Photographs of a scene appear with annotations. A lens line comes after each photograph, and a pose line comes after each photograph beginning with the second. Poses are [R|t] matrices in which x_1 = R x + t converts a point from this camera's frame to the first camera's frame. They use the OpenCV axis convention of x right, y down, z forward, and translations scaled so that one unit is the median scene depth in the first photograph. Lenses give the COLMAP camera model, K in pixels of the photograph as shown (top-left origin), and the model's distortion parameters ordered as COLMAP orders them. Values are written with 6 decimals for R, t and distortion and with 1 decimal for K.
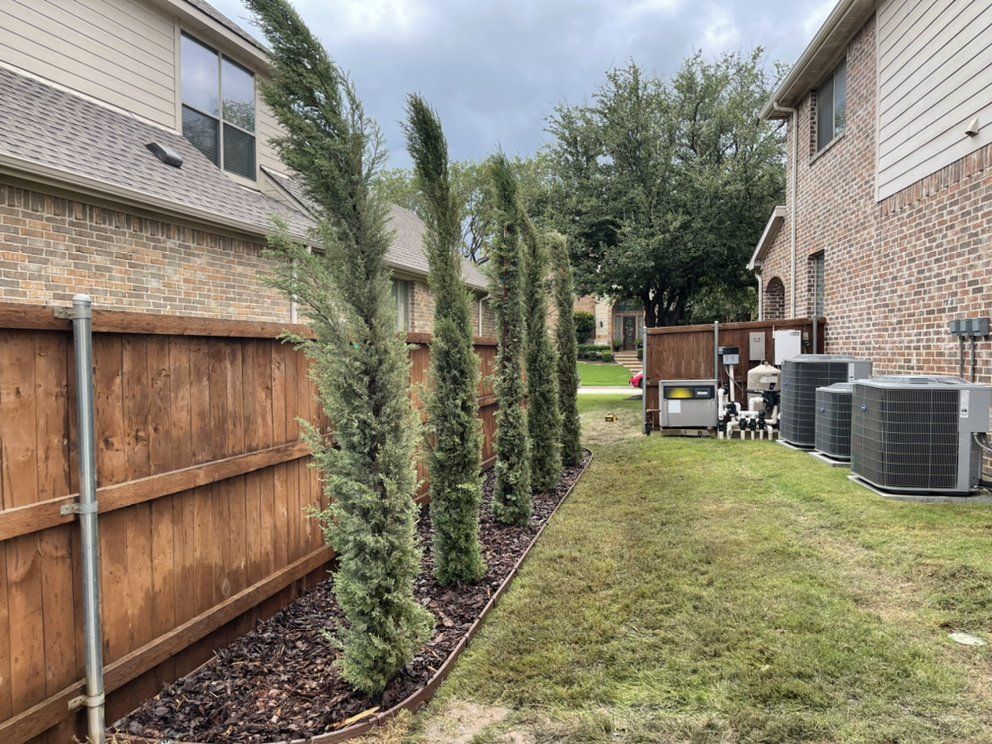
lens RADIAL K [[736.7, 0, 502.4], [0, 736.7, 372.1], [0, 0, 1]] dist [0.076612, -0.110123]
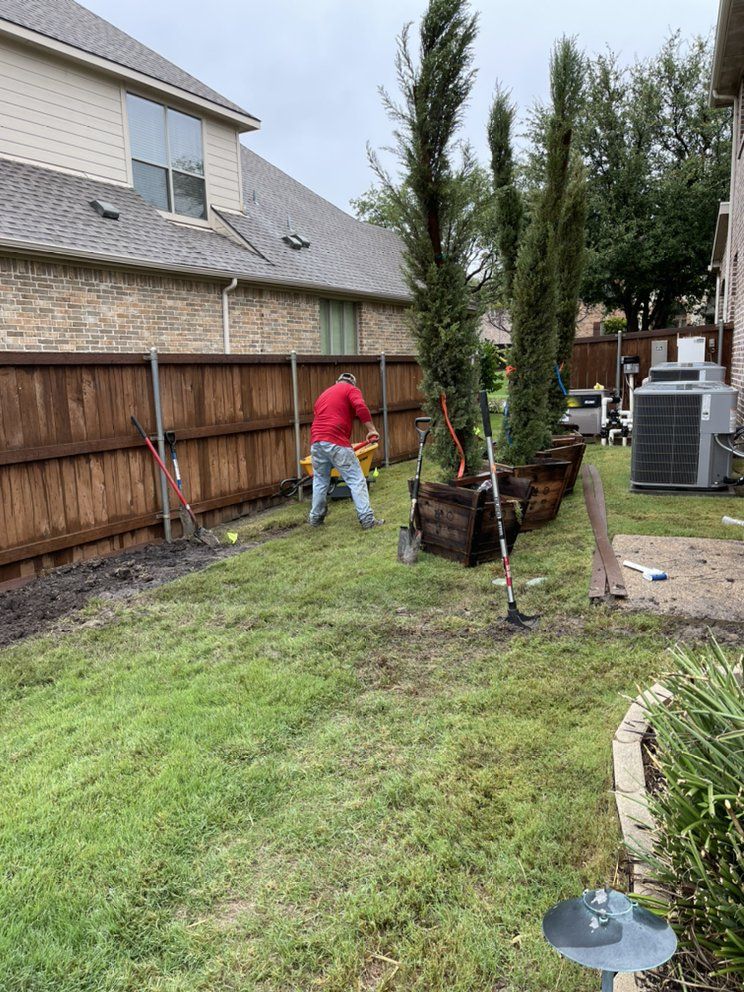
lens RADIAL K [[736.7, 0, 372.0], [0, 736.7, 496.0], [0, 0, 1]] dist [0.076612, -0.110123]
pose [[0.967232, 0.020273, -0.253082, 0.298299], [0.016956, 0.989424, 0.144057, 0.004050], [0.253326, -0.143628, 0.956659, -0.128567]]
